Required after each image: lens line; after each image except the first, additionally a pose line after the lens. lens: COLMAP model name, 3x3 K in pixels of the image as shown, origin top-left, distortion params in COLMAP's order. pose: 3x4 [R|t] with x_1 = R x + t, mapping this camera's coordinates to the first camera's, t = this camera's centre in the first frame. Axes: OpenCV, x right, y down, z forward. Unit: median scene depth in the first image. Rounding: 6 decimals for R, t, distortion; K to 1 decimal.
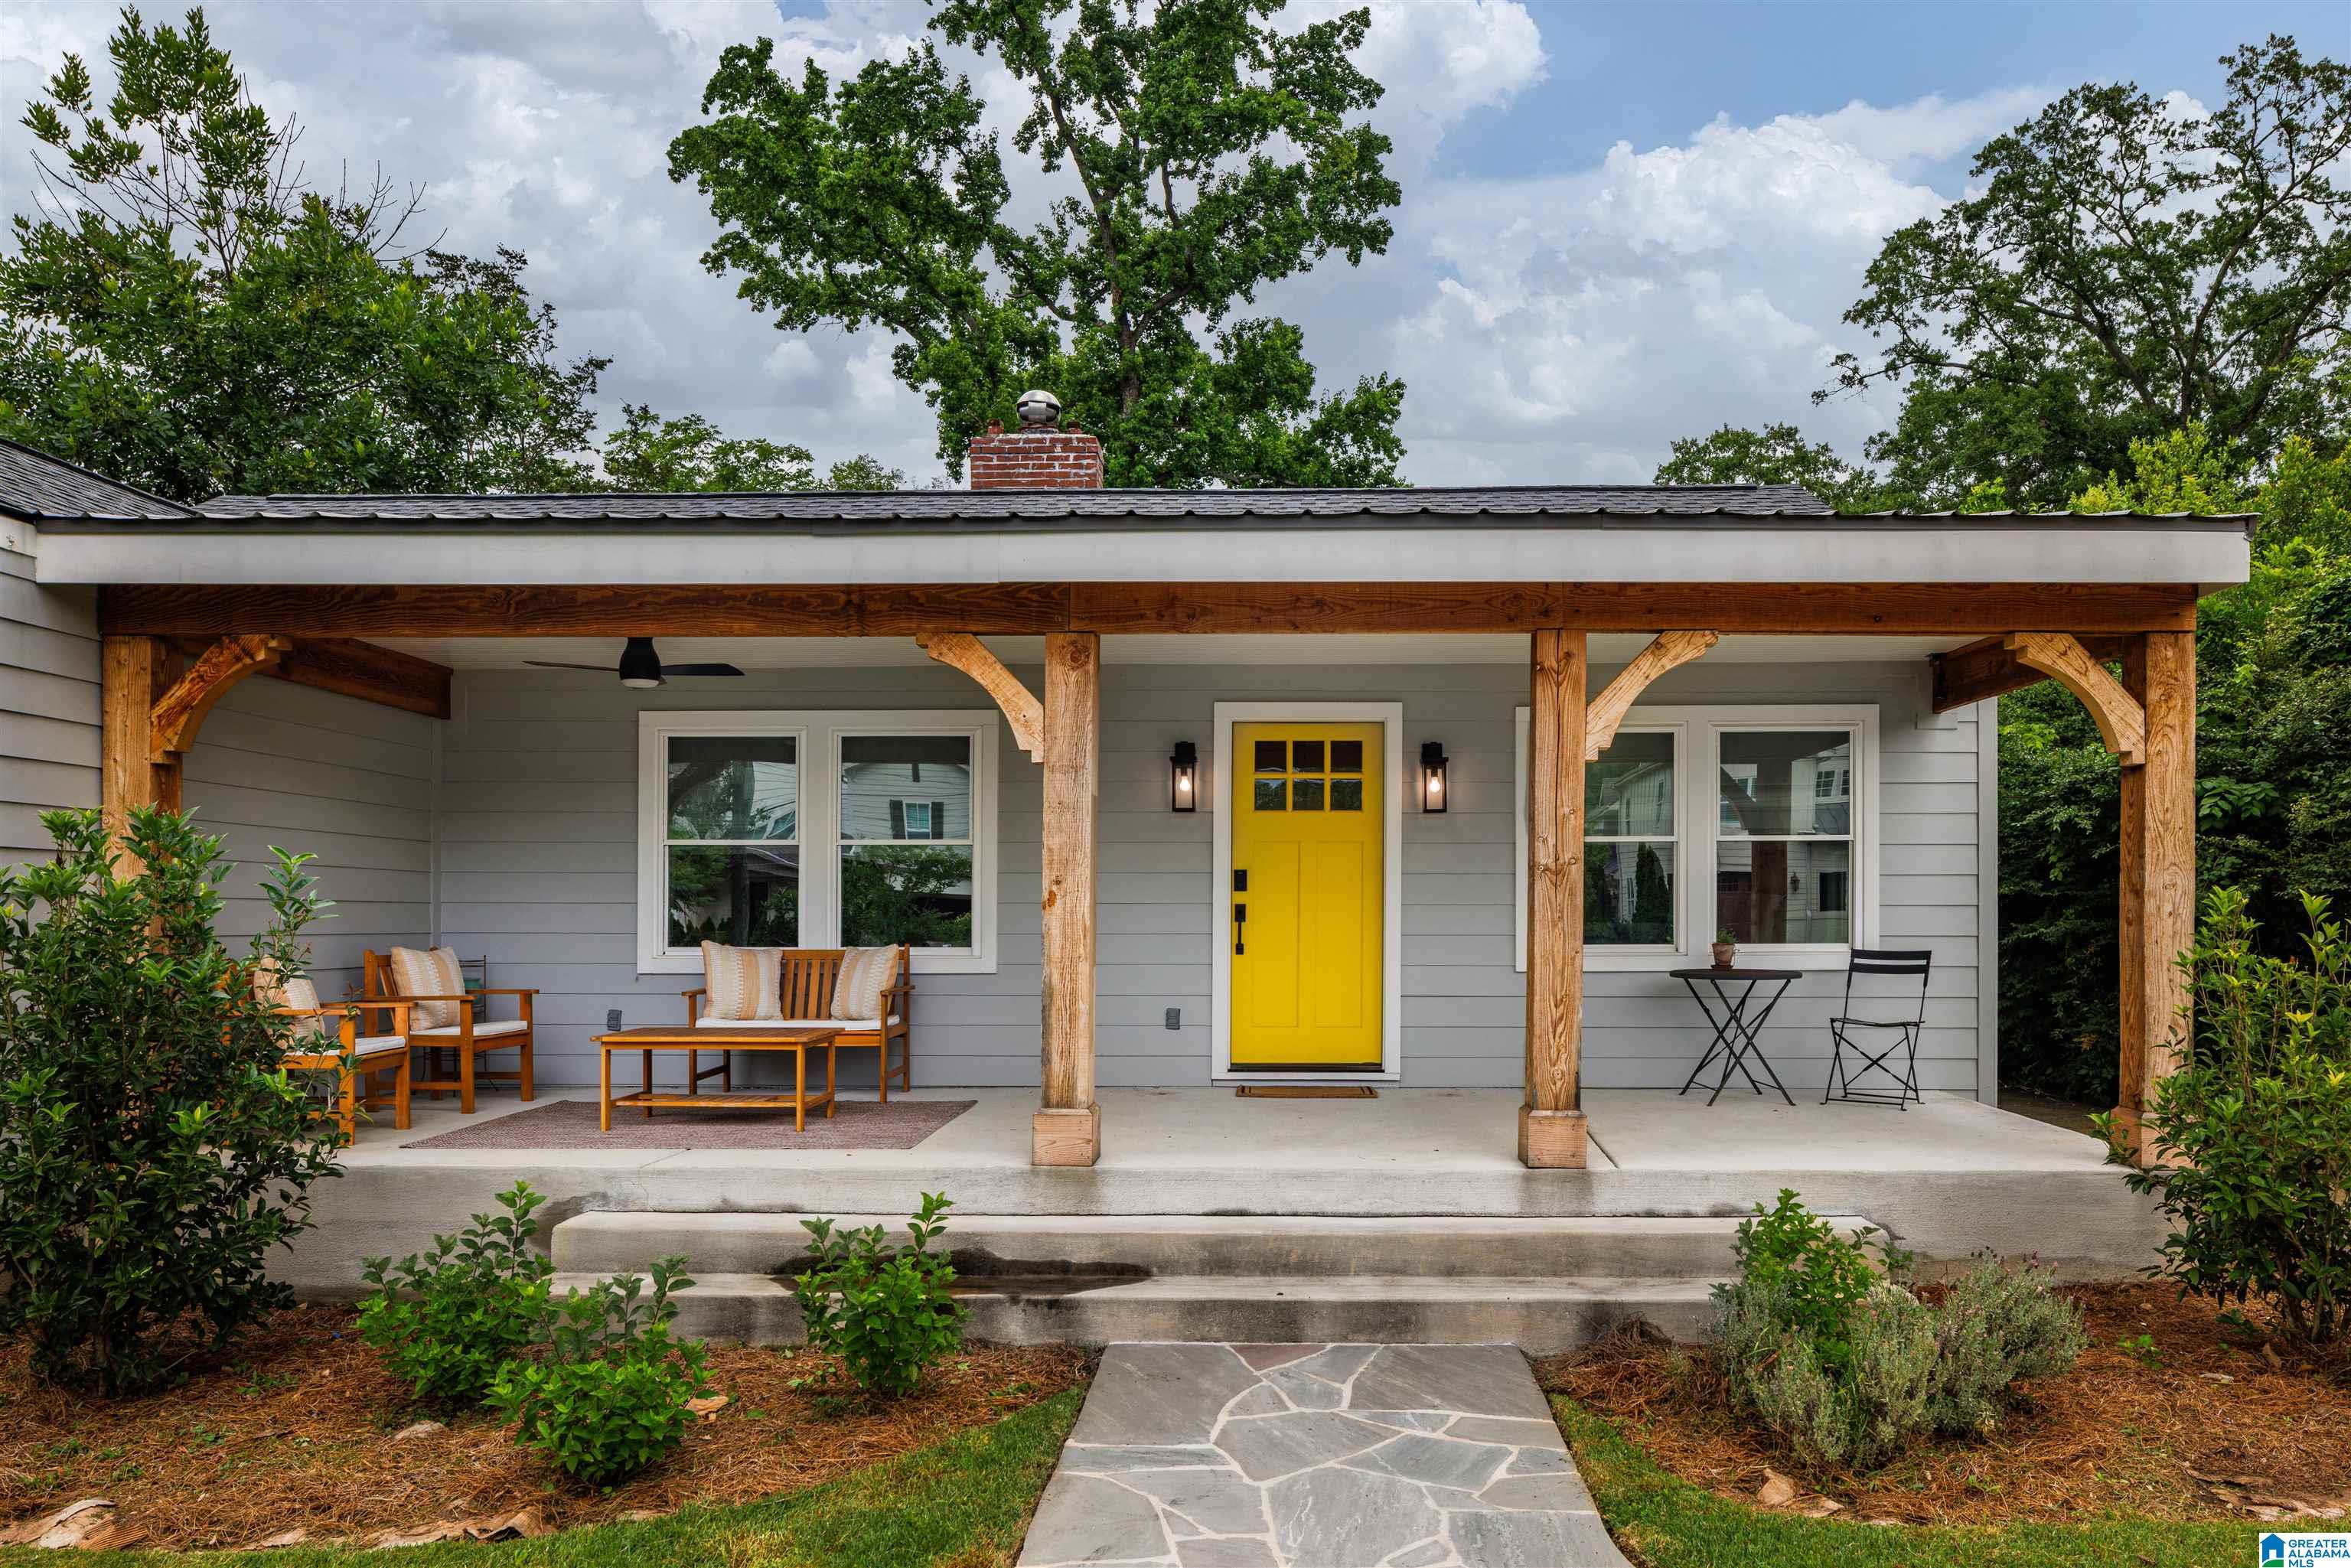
lens RADIAL K [[1552.5, 0, 1213.4], [0, 1552.5, 927.4], [0, 0, 1]] dist [0.005440, -0.005044]
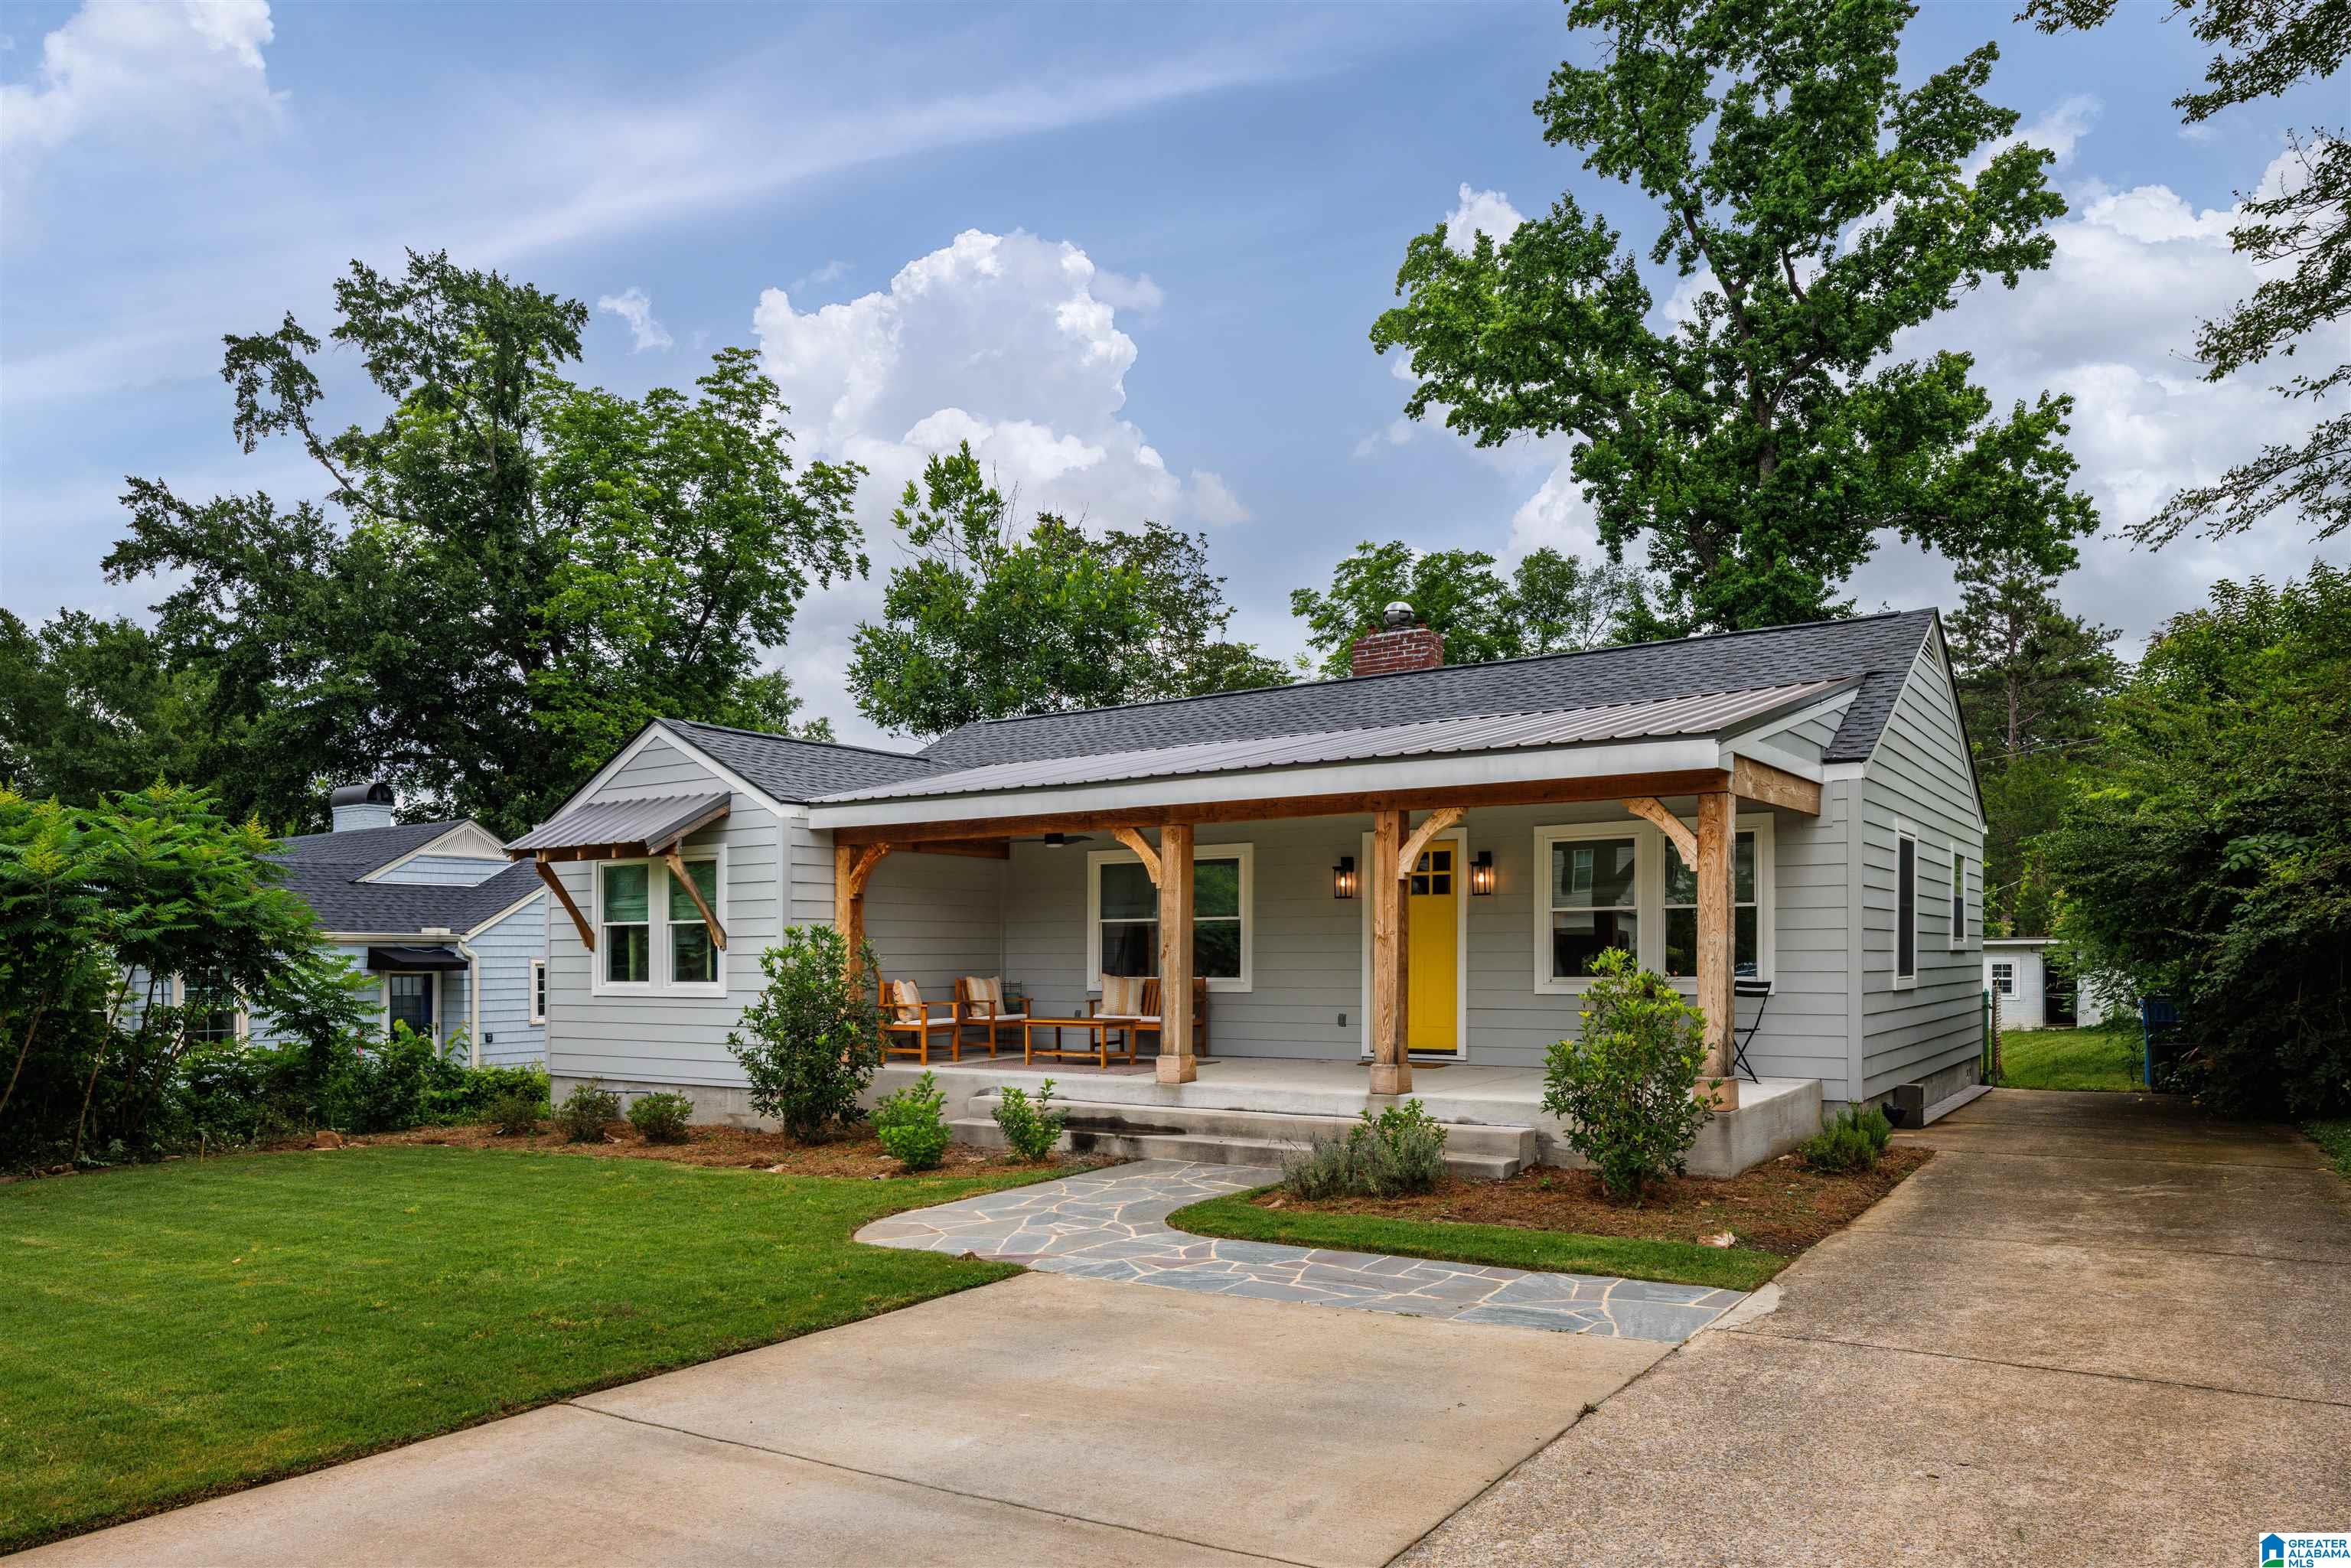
lens RADIAL K [[1631.7, 0, 1178.6], [0, 1631.7, 971.5], [0, 0, 1]] dist [-0.009231, 0.035625]
pose [[0.835494, 0.001138, -0.549498, 0.233348], [0.003602, 0.999965, 0.007547, -0.002422], [0.549488, -0.008285, 0.835461, -0.170312]]
